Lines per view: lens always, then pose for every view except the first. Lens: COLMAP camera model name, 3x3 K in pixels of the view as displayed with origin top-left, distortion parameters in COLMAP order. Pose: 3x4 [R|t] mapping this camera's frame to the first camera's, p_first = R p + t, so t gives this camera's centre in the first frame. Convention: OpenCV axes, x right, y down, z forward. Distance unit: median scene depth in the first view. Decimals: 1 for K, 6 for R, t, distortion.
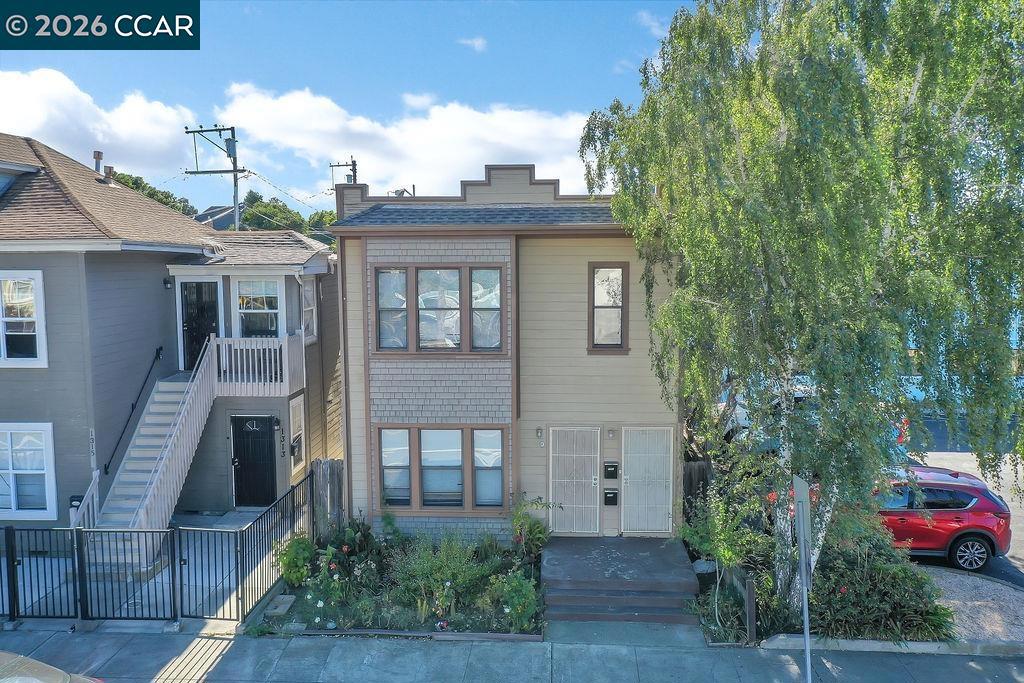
lens RADIAL K [[817.8, 0, 512.0], [0, 817.8, 341.5], [0, 0, 1]] dist [0.017474, 0.003518]
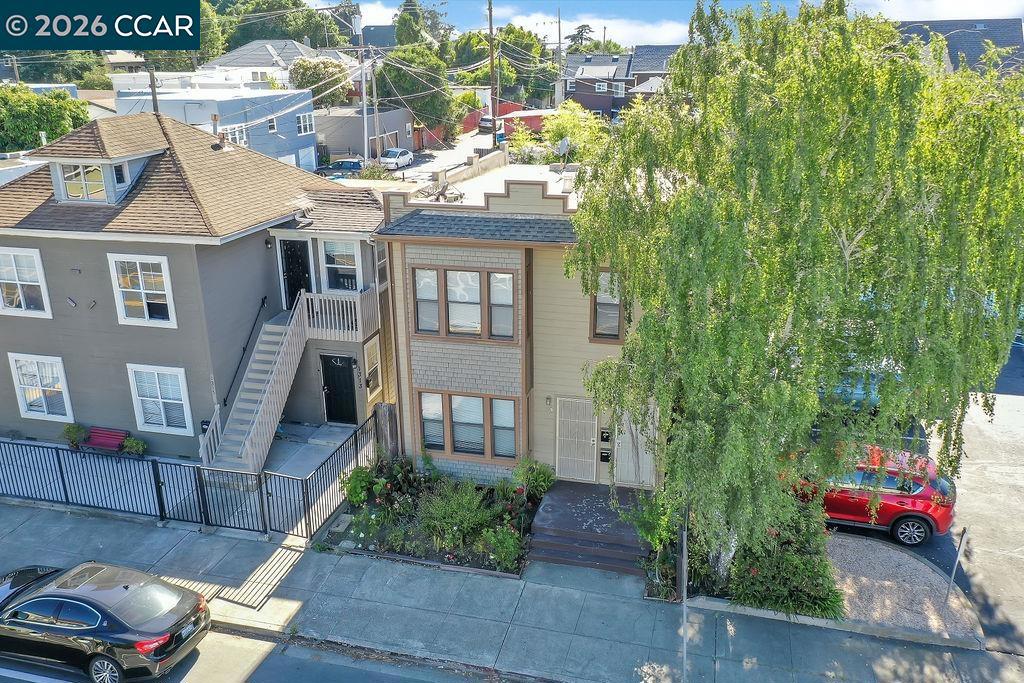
lens RADIAL K [[810.6, 0, 512.0], [0, 810.6, 341.5], [0, 0, 1]] dist [0.012265, 0.000647]
pose [[0.980774, 0.061315, -0.185265, 0.203005], [-0.015720, 0.971095, 0.238174, -0.266831], [0.194514, -0.230683, 0.953389, -0.139593]]
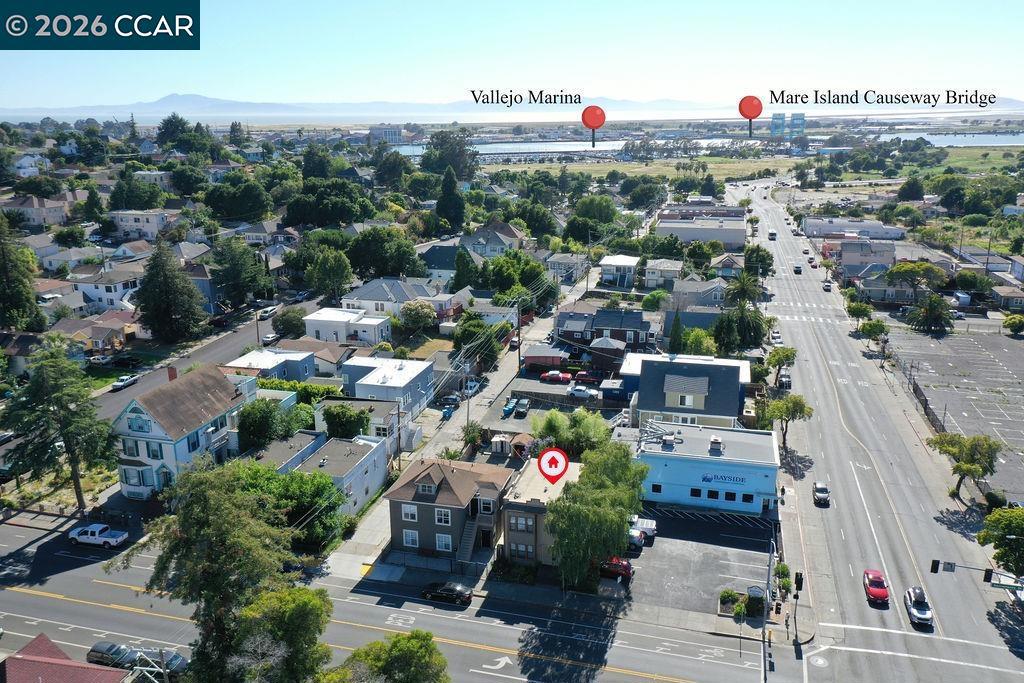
lens RADIAL K [[810.6, 0, 512.0], [0, 810.6, 341.5], [0, 0, 1]] dist [0.012265, 0.000647]
pose [[0.977726, 0.054702, -0.202633, 0.856721], [-0.017200, 0.983075, 0.182396, -2.170173], [0.209180, -0.174847, 0.962118, -3.894815]]
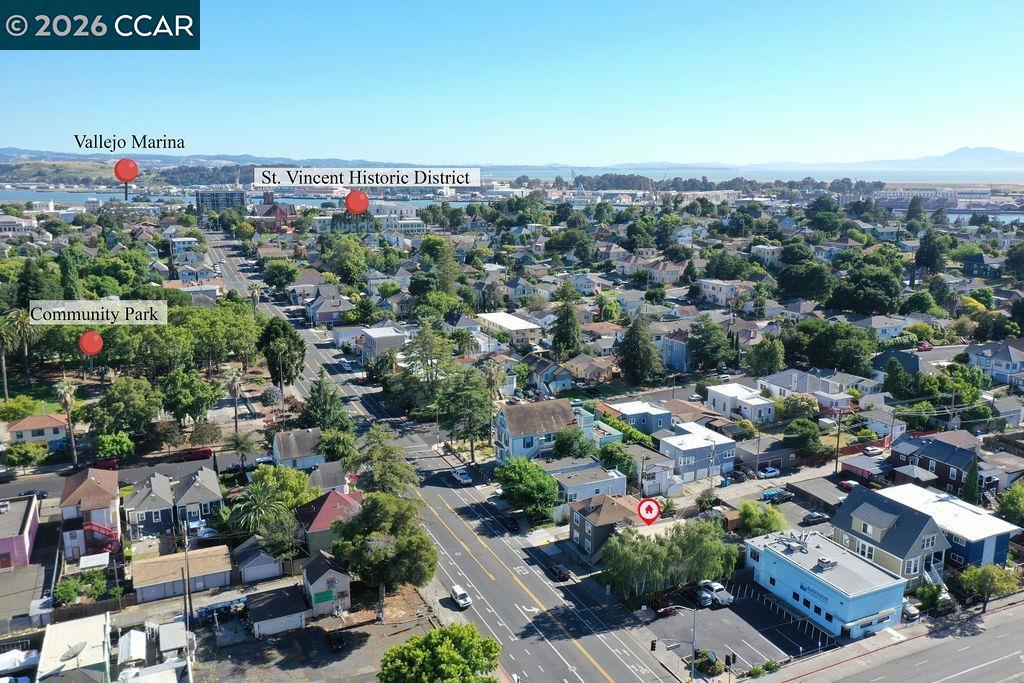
lens RADIAL K [[810.6, 0, 512.0], [0, 810.6, 341.5], [0, 0, 1]] dist [0.012265, 0.000647]
pose [[0.462677, 0.188496, -0.866256, 5.702463], [-0.085144, 0.982065, 0.168220, -3.156945], [0.882429, -0.004075, 0.470429, -3.464176]]
